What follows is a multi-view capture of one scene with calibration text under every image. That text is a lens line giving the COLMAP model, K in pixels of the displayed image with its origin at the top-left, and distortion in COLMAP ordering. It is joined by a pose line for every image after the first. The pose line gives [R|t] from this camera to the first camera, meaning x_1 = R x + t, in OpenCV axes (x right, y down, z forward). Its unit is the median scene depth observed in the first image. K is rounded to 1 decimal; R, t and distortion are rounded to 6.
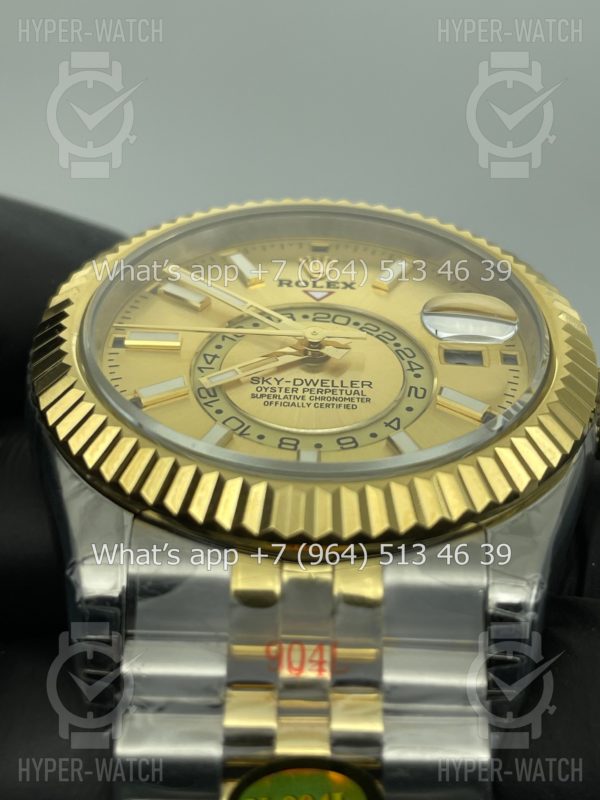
lens RADIAL K [[1253.4, 0, 303.4], [0, 1253.4, 403.3], [0, 0, 1]] dist [0.123728, 0.000000]
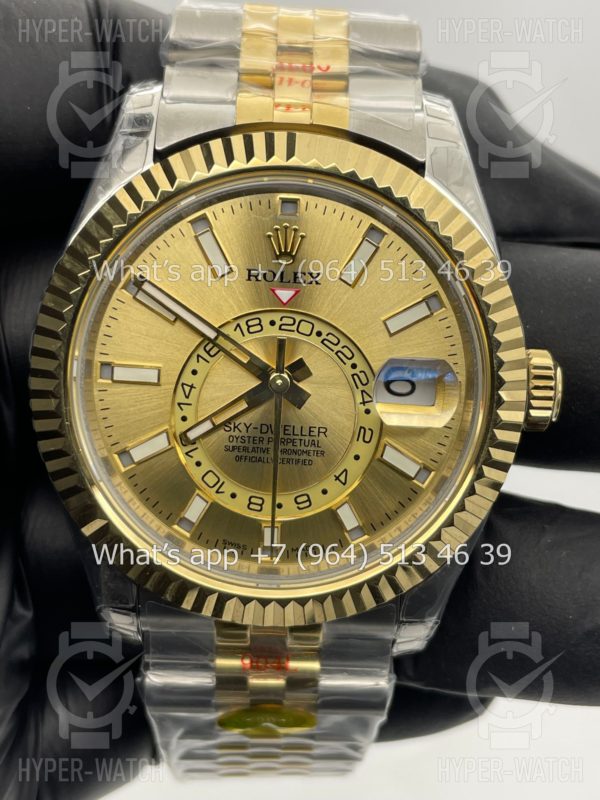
lens RADIAL K [[1253.4, 0, 297.3], [0, 1253.4, 407.2], [0, 0, 1]] dist [0.123728, 0.000000]
pose [[0.999816, 0.018581, -0.004799, 0.032184], [-0.006093, 0.544461, 0.838764, -1.018560], [0.018197, -0.838580, 0.544474, 0.381468]]
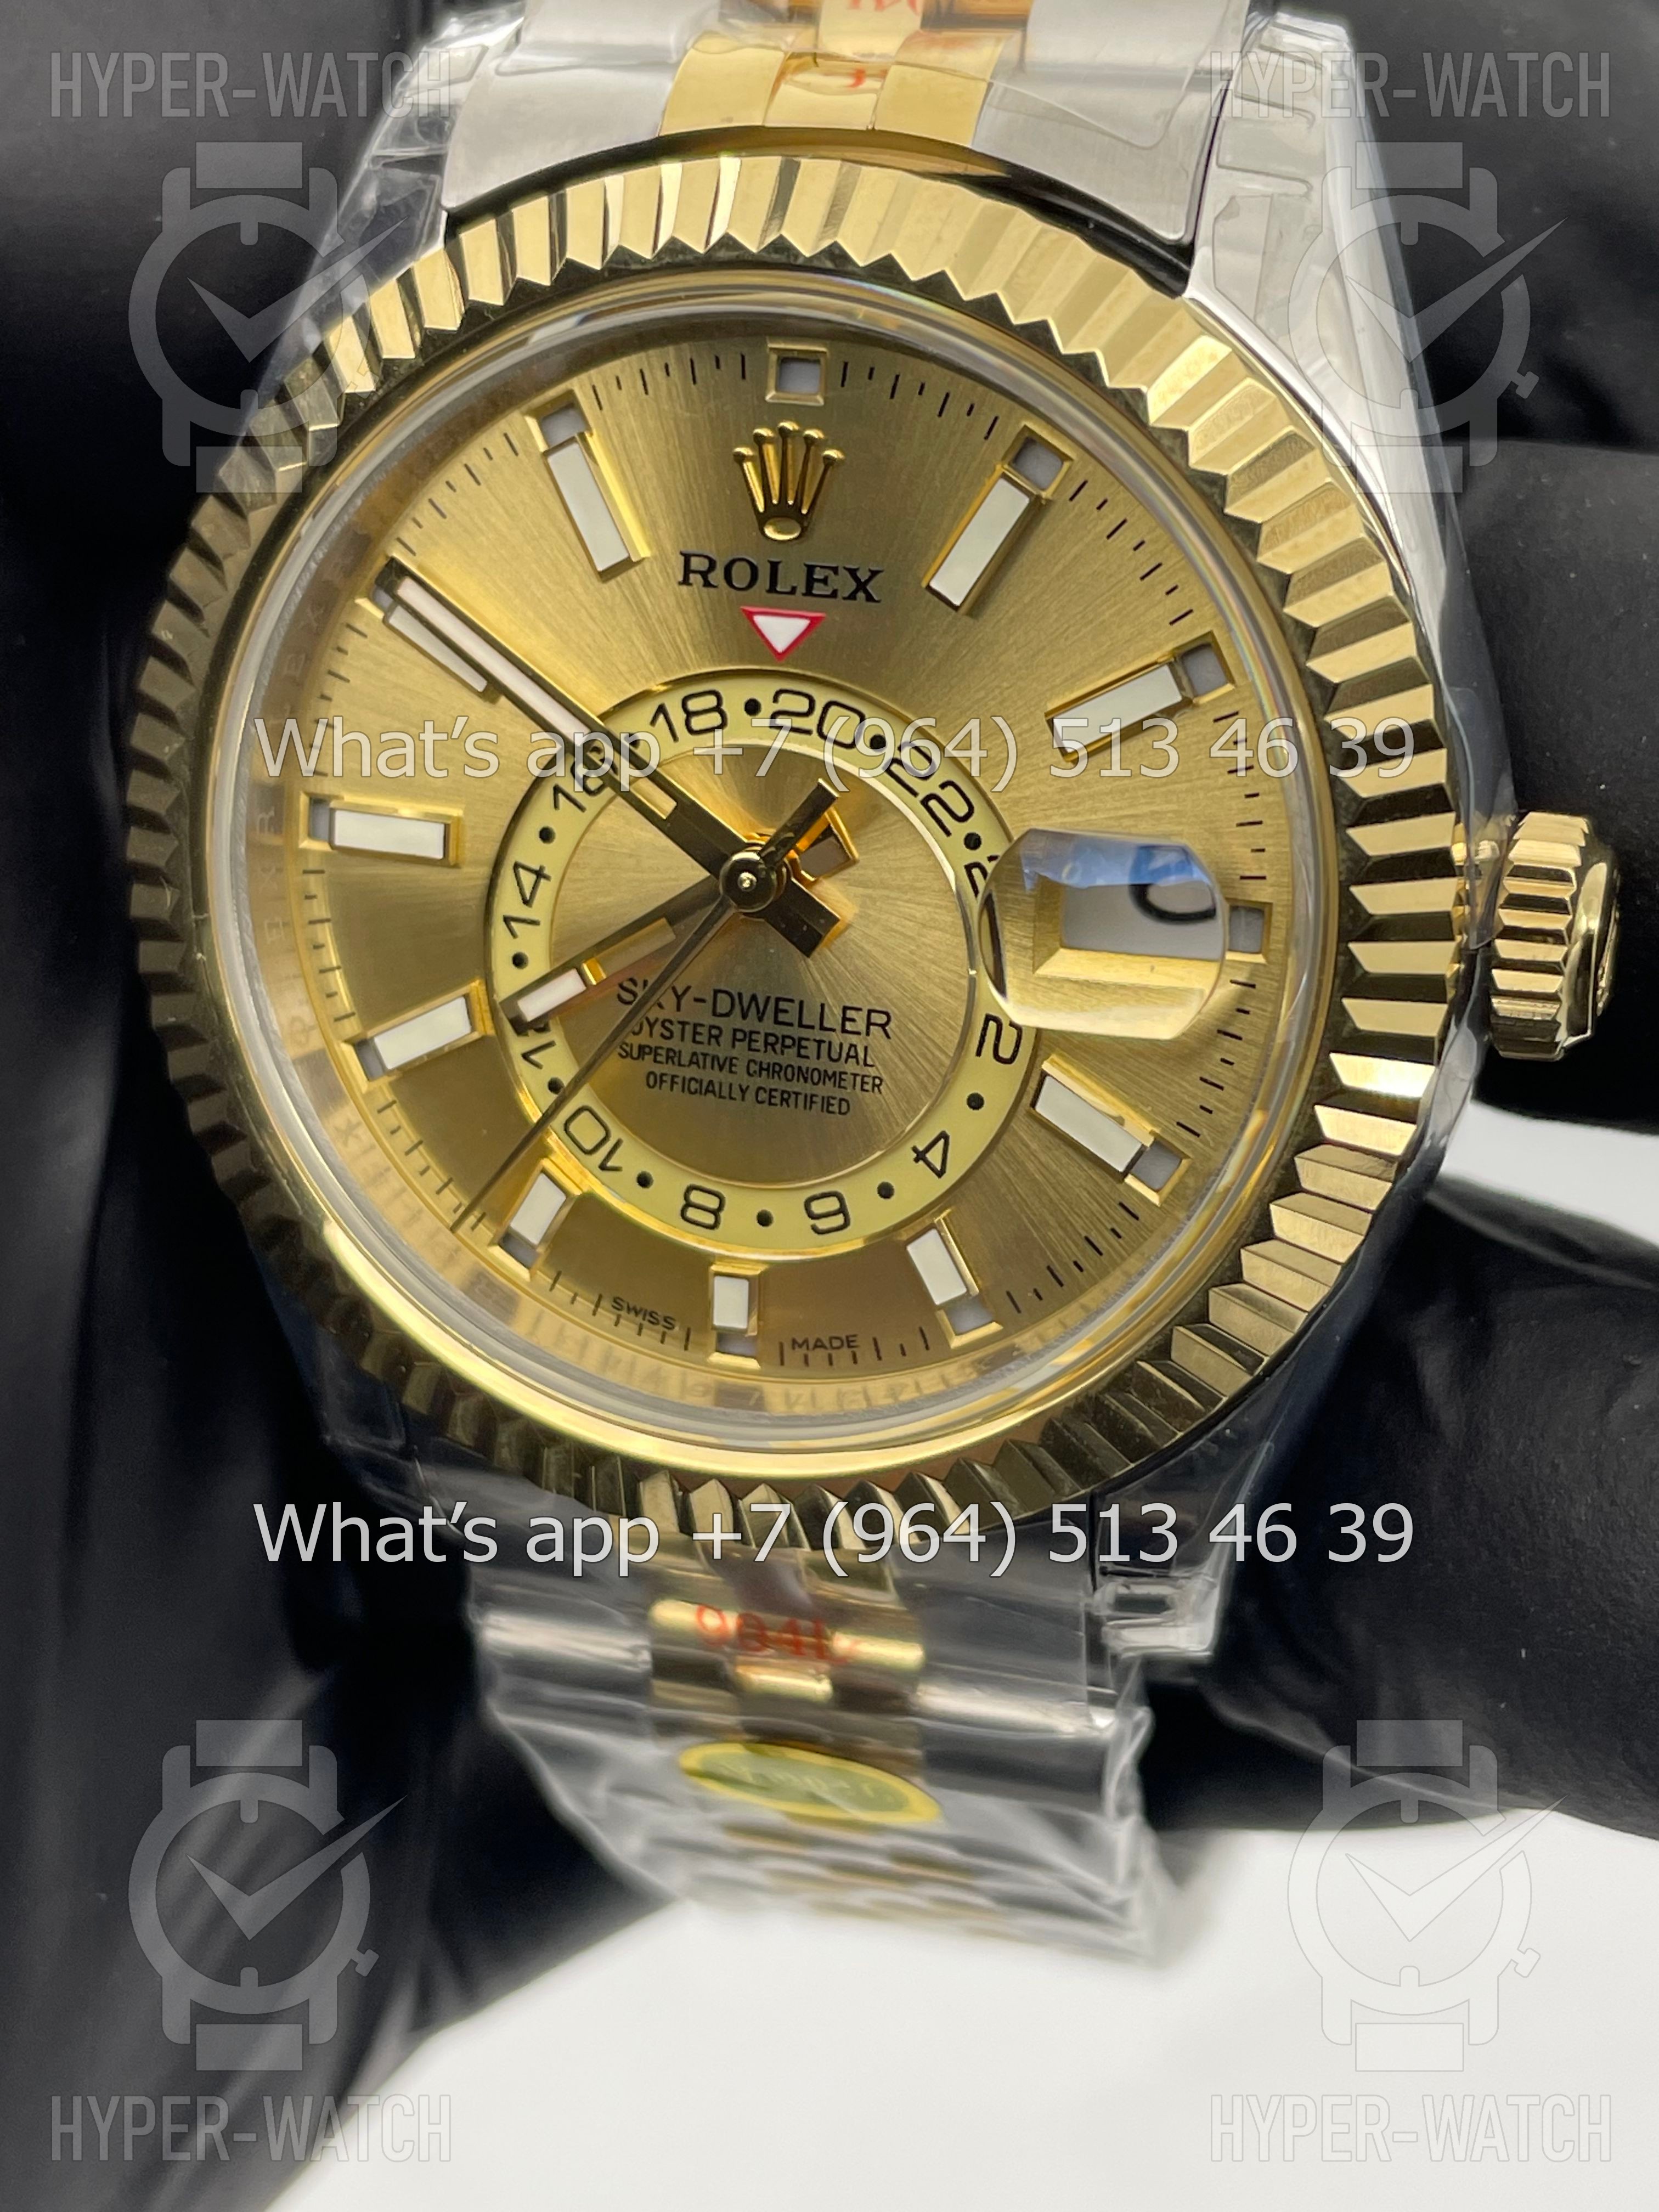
lens RADIAL K [[3465.8, 0, 816.1], [0, 3465.8, 1092.7], [0, 0, 1]] dist [0.123728, 0.000000]
pose [[0.943271, 0.095828, -0.317895, 0.399052], [0.239598, 0.466363, 0.851527, -0.988667], [0.229854, -0.879388, 0.416946, 0.501136]]
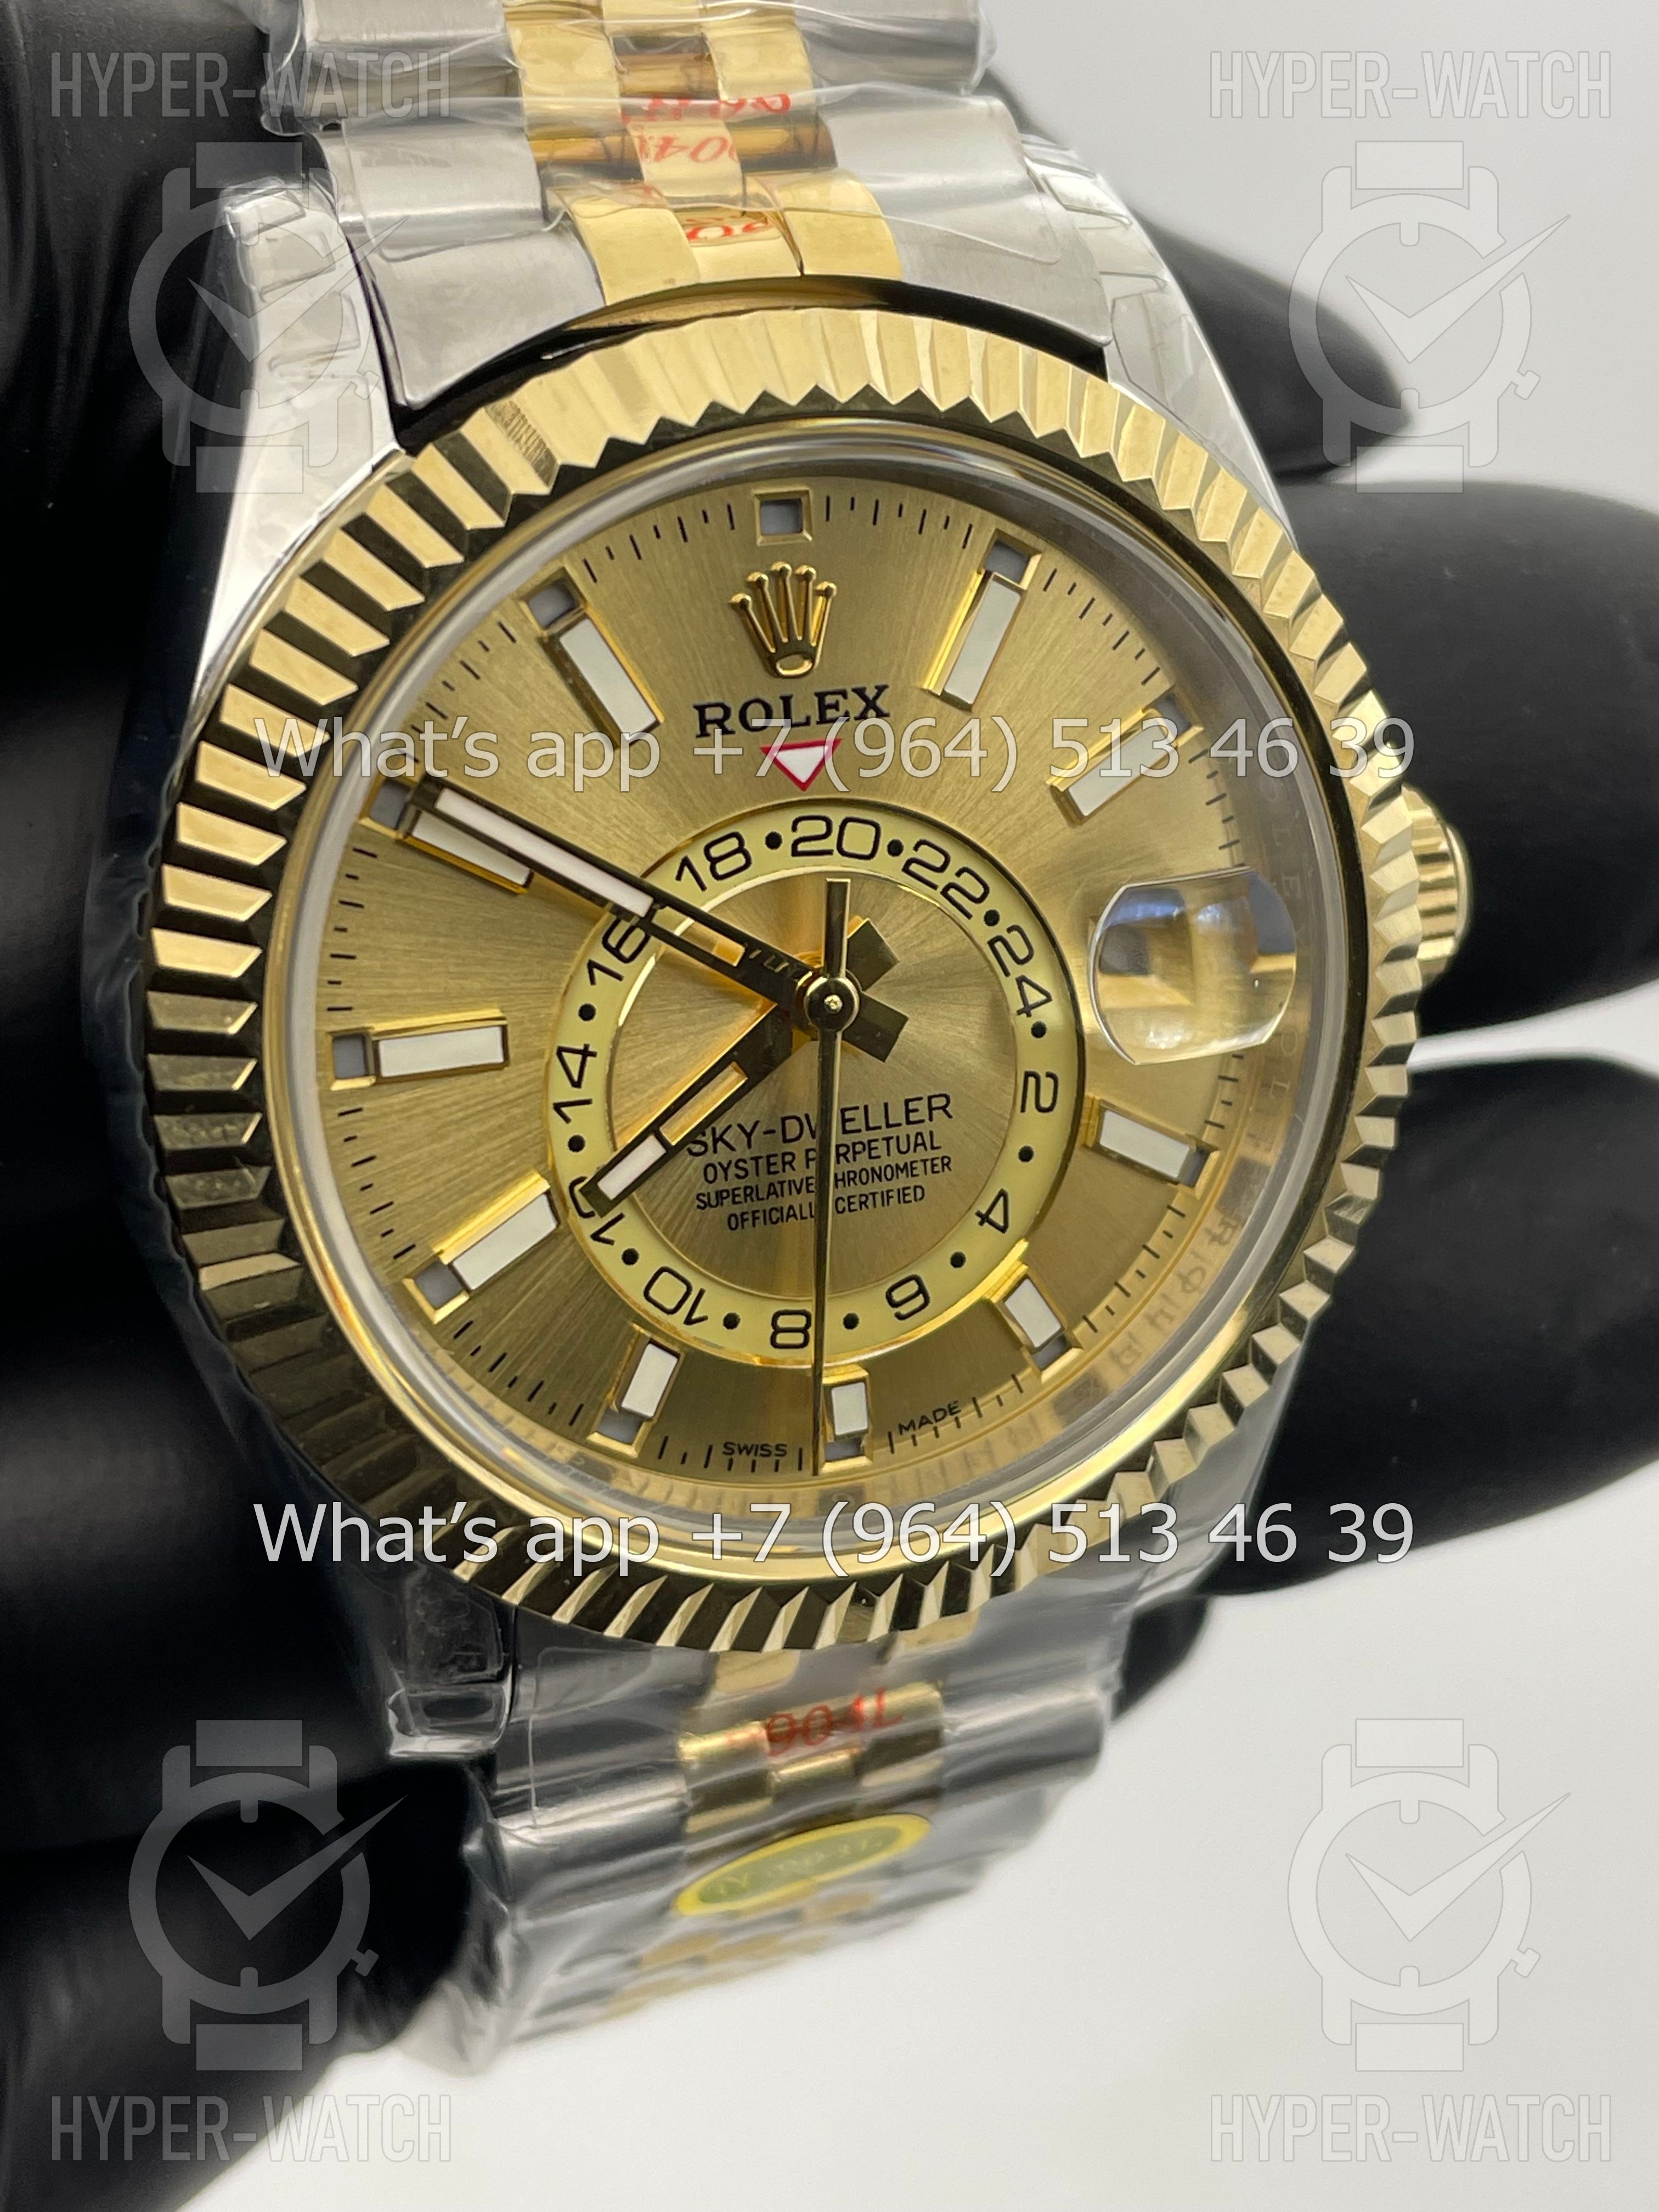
lens RADIAL K [[3465.8, 0, 828.0], [0, 3465.8, 1109.5], [0, 0, 1]] dist [0.123728, 0.000000]
pose [[0.937015, -0.170386, 0.304911, -0.355909], [-0.198214, 0.459390, 0.865836, -1.057724], [-0.287600, -0.871739, 0.396683, 0.534578]]
